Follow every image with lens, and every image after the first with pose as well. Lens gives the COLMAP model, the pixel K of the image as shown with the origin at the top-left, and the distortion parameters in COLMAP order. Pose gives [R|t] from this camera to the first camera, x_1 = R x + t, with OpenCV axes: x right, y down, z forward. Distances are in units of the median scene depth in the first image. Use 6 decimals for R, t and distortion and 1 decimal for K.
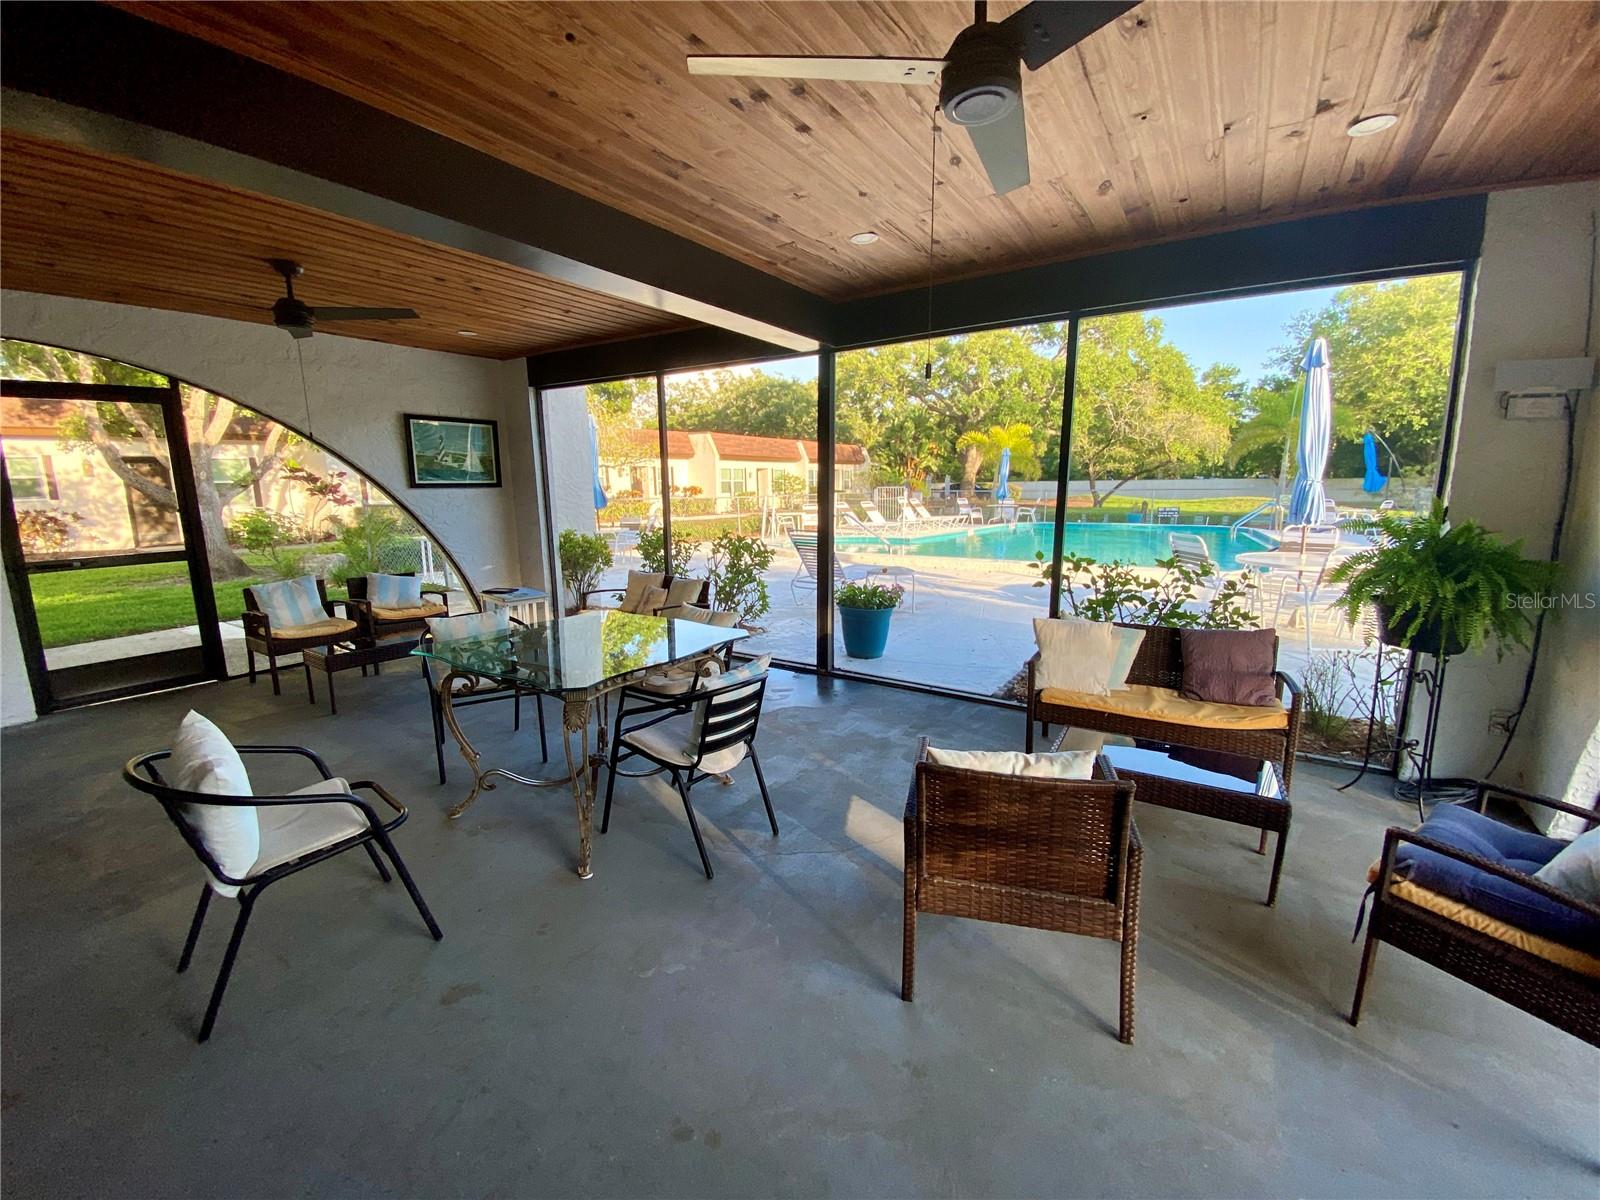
lens RADIAL K [[646.7, 0, 785.3], [0, 646.7, 597.6], [0, 0, 1]] dist [0.026649, -0.023554]
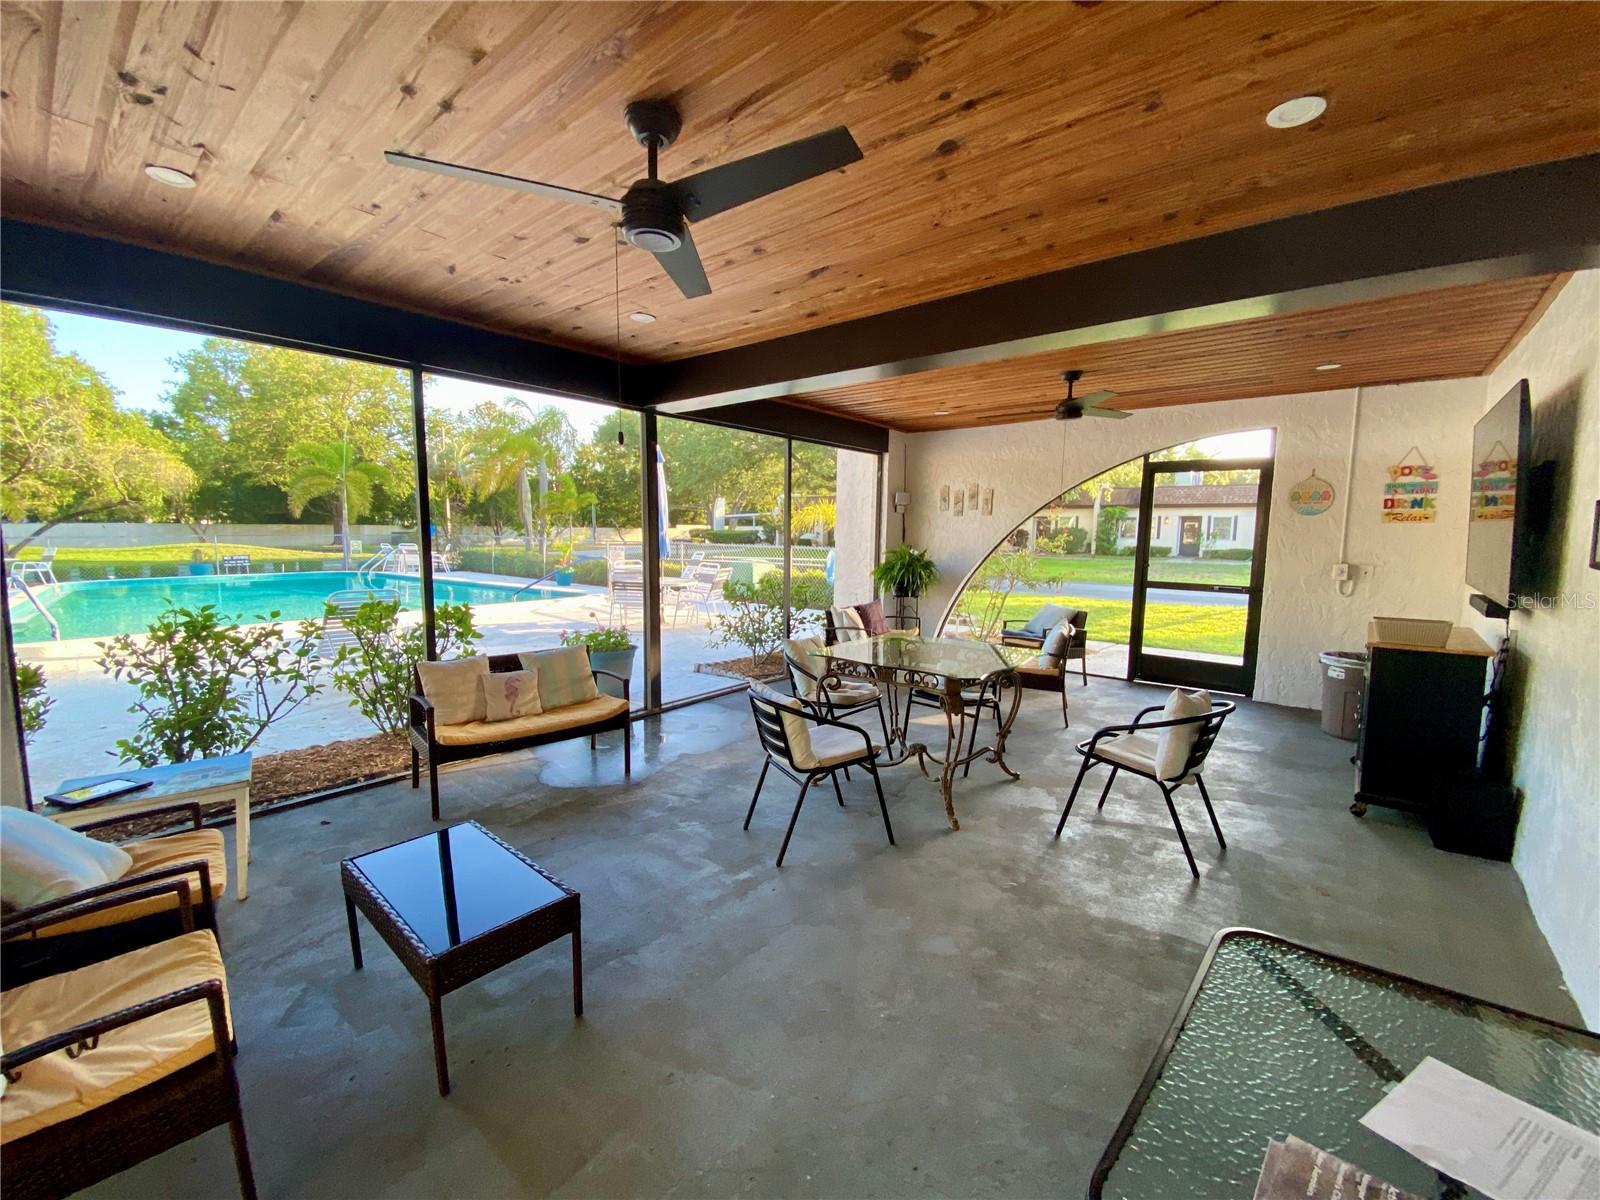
lens RADIAL K [[659.8, 0, 784.7], [0, 659.8, 602.6], [0, 0, 1]] dist [0.025516, -0.020786]
pose [[0.111120, -0.099534, 0.988810, -0.174597], [0.161210, 0.983599, 0.080893, -0.019742], [-0.980645, 0.150417, 0.125344, 0.115608]]
